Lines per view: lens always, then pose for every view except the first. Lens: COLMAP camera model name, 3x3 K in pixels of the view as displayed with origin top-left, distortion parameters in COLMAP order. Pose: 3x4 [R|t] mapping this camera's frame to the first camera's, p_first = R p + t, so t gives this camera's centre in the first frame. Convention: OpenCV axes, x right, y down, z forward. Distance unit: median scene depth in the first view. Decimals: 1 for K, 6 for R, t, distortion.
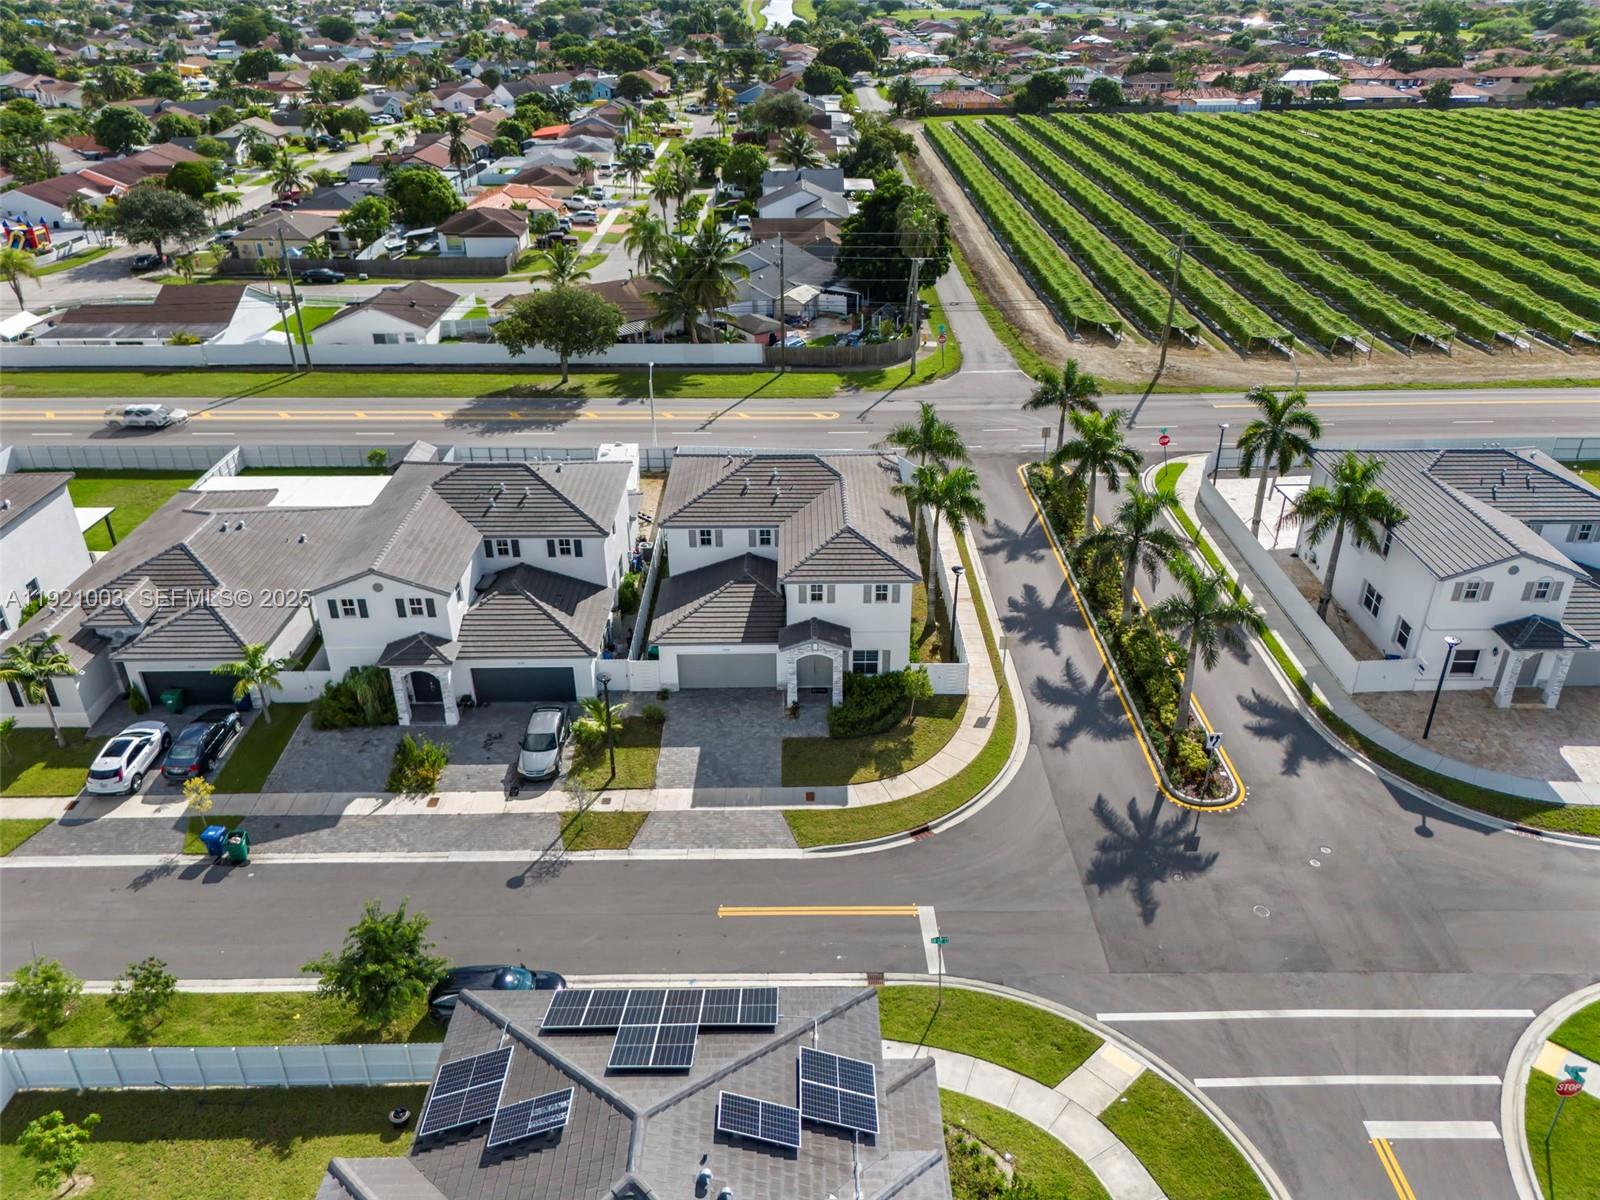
lens RADIAL K [[1174.8, 0, 800.0], [0, 1174.8, 600.0], [0, 0, 1]] dist [0.002314, 0.000402]
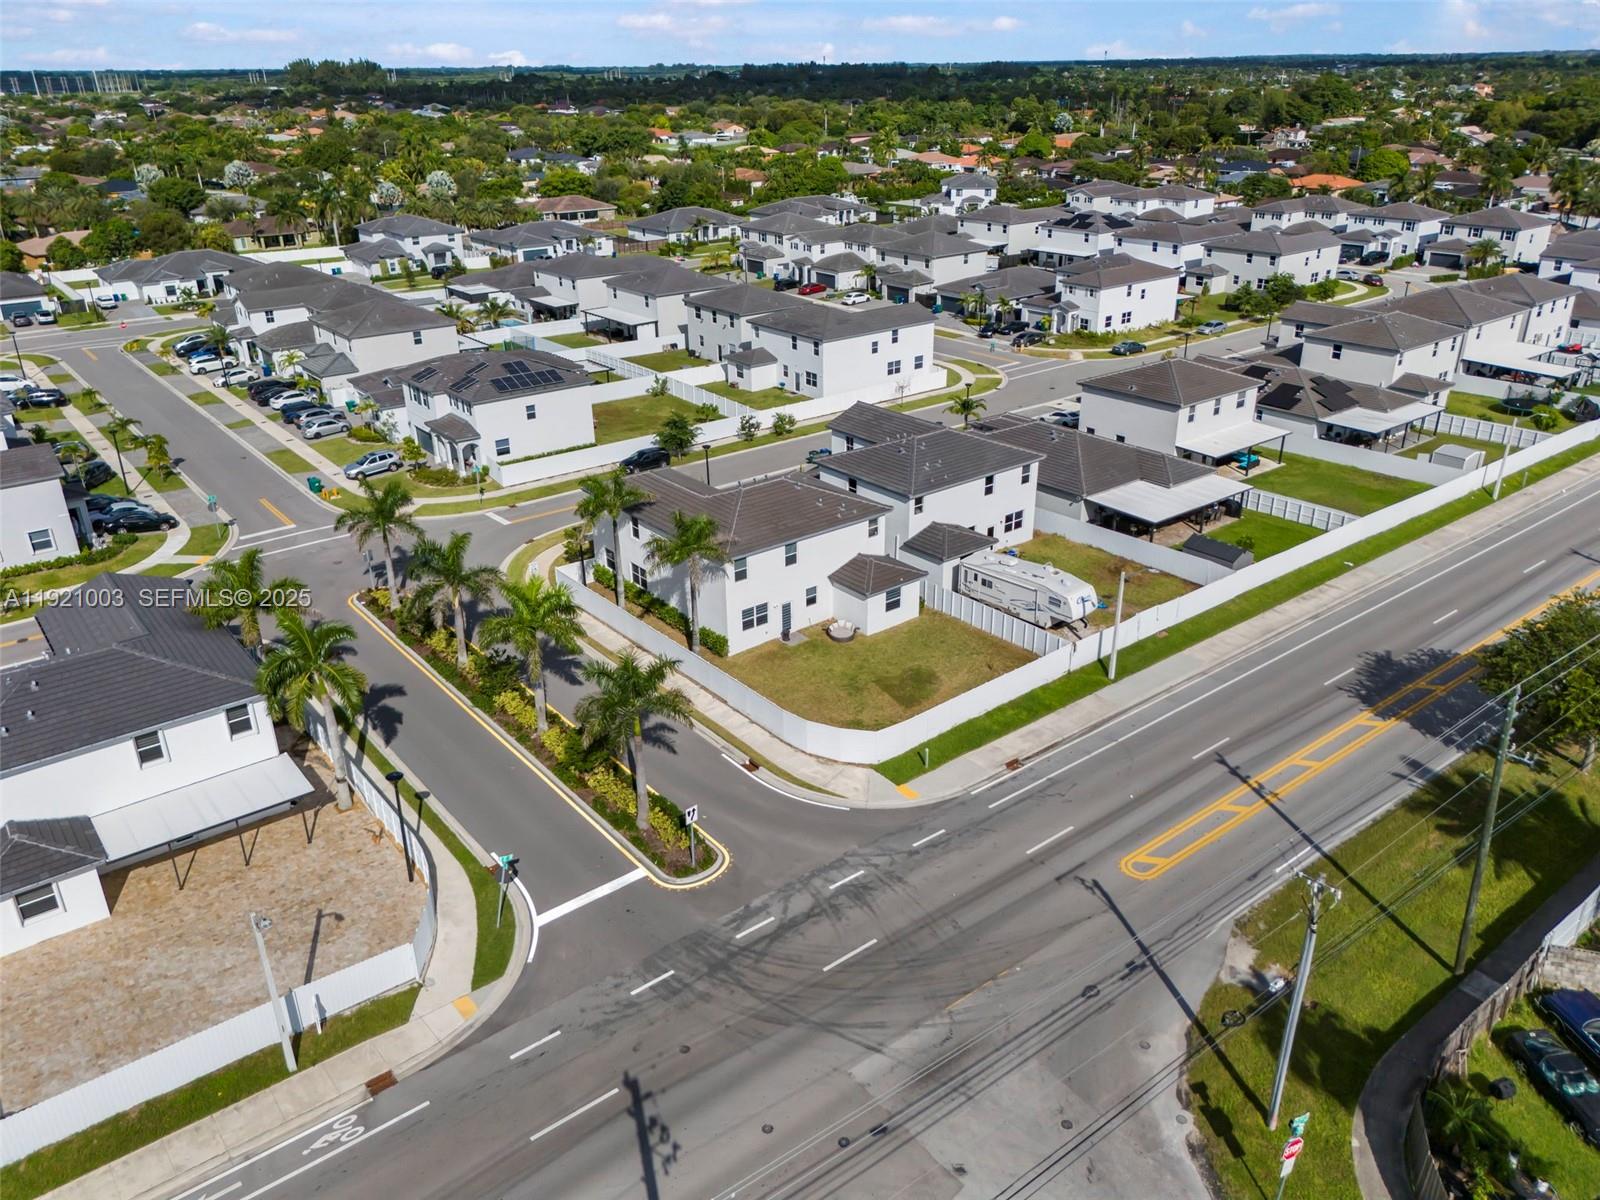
lens RADIAL K [[1174.8, 0, 800.0], [0, 1174.8, 600.0], [0, 0, 1]] dist [0.002314, 0.000402]
pose [[-0.790202, 0.268466, -0.550914, 0.395820], [-0.266581, 0.658866, 0.703441, -0.553868], [0.551829, 0.702724, -0.449070, 1.032805]]
